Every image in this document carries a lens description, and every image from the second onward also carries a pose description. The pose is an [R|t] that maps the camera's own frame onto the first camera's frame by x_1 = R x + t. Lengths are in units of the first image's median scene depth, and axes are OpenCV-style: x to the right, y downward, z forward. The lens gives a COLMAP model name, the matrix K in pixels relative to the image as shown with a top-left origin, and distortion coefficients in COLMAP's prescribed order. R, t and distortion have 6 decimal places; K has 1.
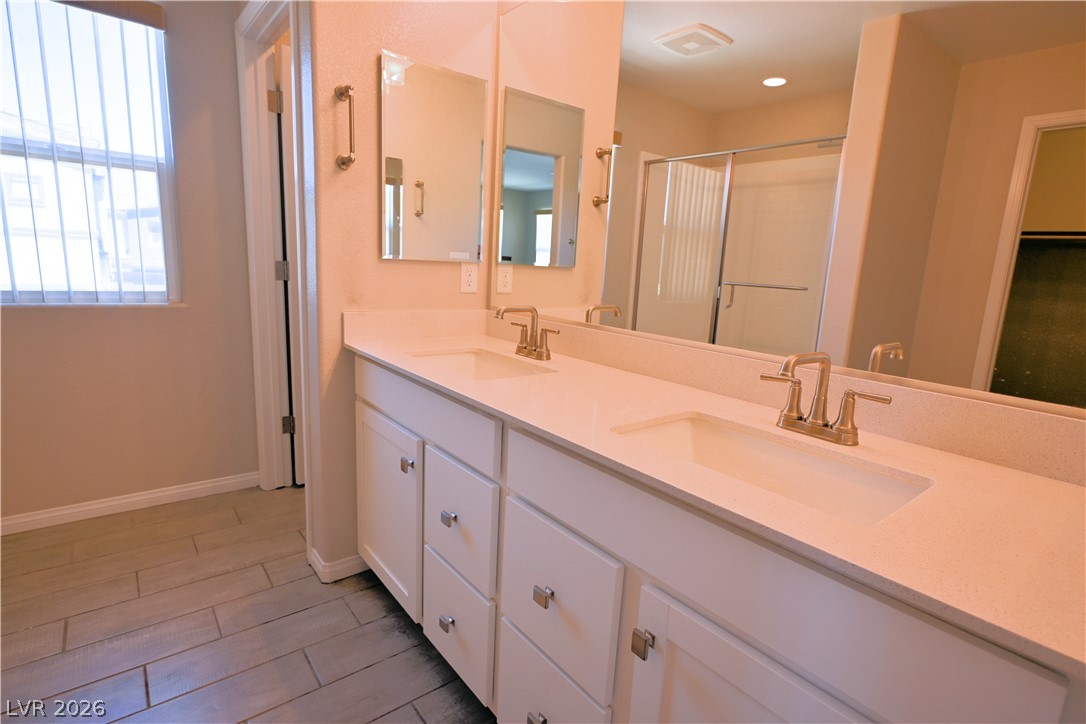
lens RADIAL K [[532.1, 0, 544.2], [0, 532.1, 362.9], [0, 0, 1]] dist [-0.004046, 0.001356]
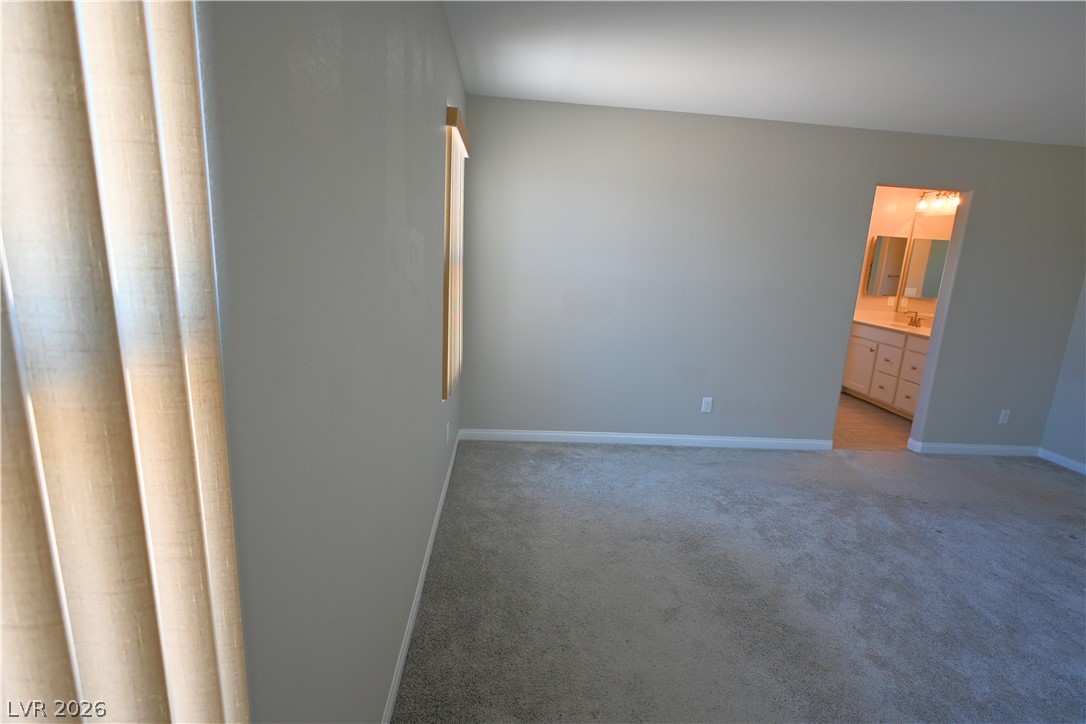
lens RADIAL K [[532.1, 0, 551.7], [0, 532.1, 363.9], [0, 0, 1]] dist [-0.004046, 0.001356]
pose [[0.828297, 0.118157, -0.547689, -0.051502], [-0.121467, 0.992132, 0.030340, 0.399734], [0.546964, 0.041396, 0.836132, -3.059386]]
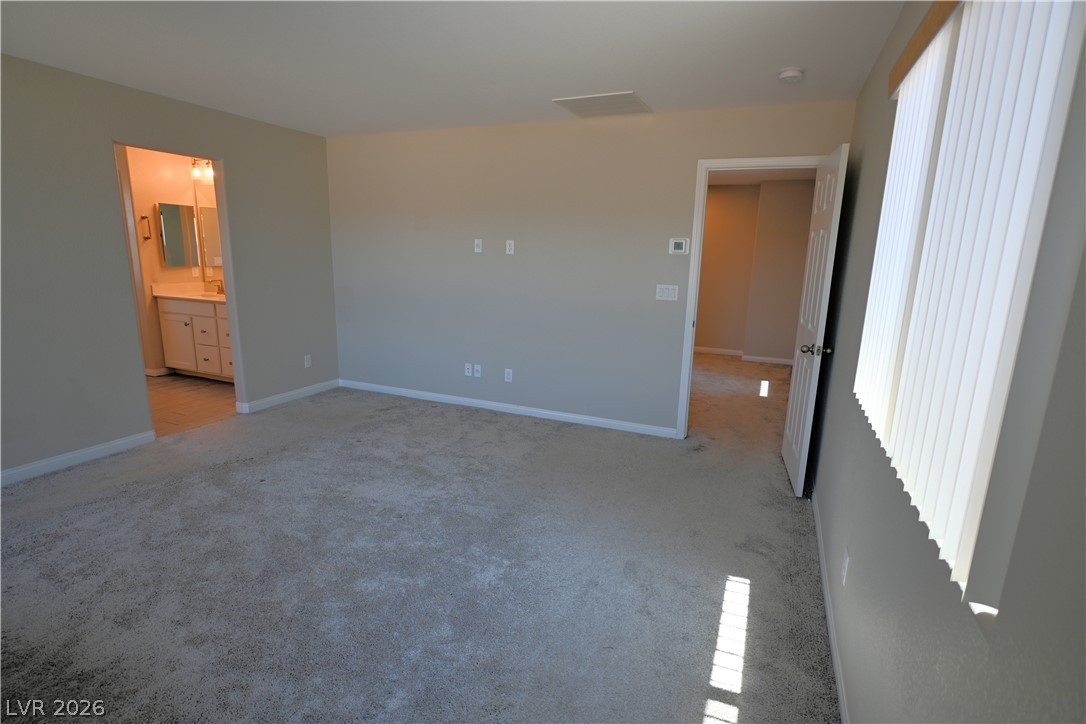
lens RADIAL K [[532.1, 0, 544.0], [0, 532.1, 361.3], [0, 0, 1]] dist [-0.004046, 0.001356]
pose [[0.881125, -0.120653, 0.457233, 0.184899], [0.102337, 0.992642, 0.064724, 0.406293], [-0.461677, -0.010238, 0.886989, -3.004364]]
